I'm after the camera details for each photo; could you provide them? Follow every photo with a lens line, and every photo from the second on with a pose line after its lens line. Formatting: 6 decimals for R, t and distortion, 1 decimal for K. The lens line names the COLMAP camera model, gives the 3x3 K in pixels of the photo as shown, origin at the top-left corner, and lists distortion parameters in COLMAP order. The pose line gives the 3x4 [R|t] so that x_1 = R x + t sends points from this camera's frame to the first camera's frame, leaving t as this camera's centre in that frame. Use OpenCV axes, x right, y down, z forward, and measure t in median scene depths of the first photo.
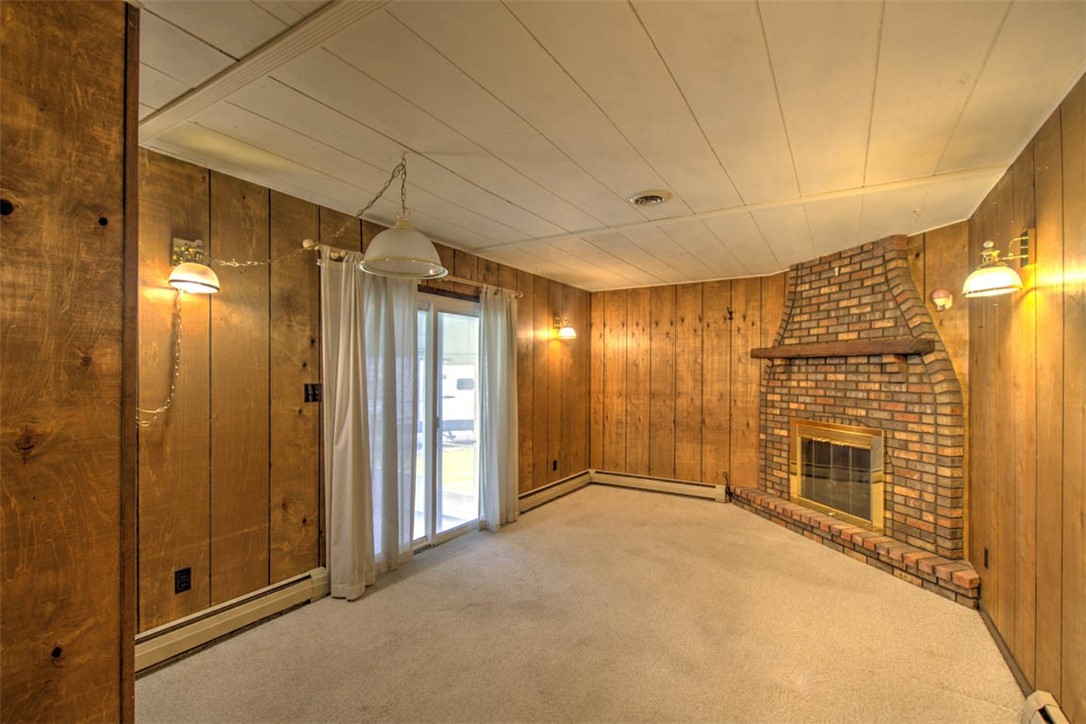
lens RADIAL K [[482.7, 0, 541.6], [0, 482.7, 375.9], [0, 0, 1]] dist [0.000921, -0.000298]
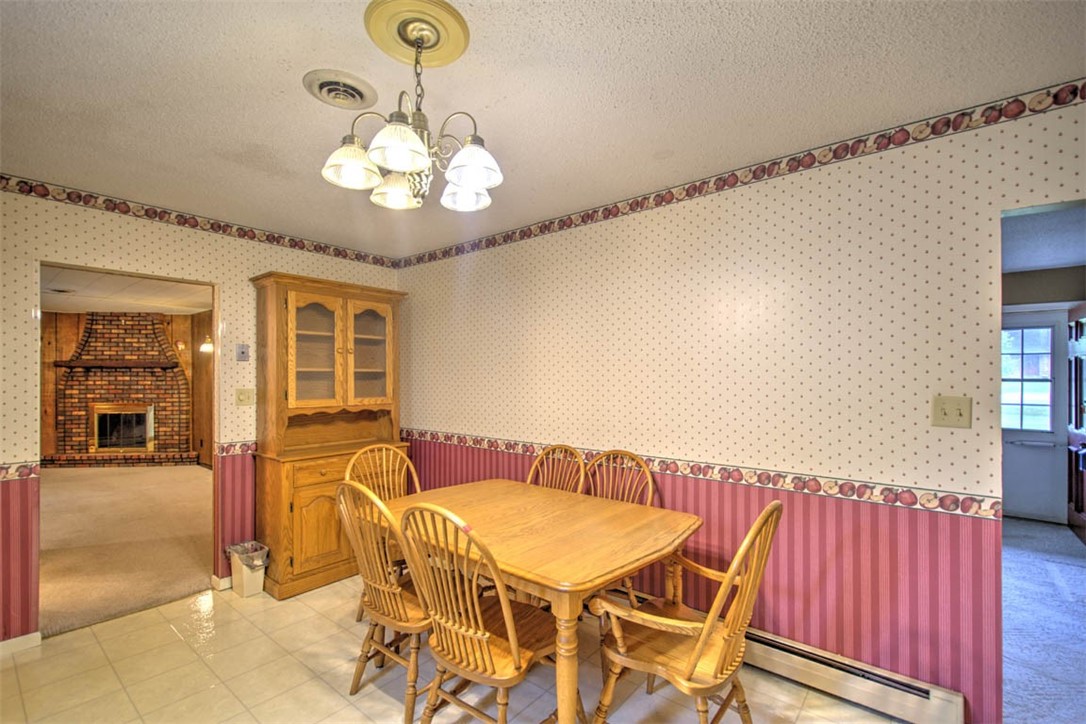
lens RADIAL K [[482.7, 0, 541.4], [0, 482.7, 371.5], [0, 0, 1]] dist [0.000921, -0.000298]
pose [[0.133020, 0.000198, 0.991113, -1.118594], [0.008184, 0.999966, -0.001298, -0.009570], [-0.991080, 0.008284, 0.133013, -0.932489]]
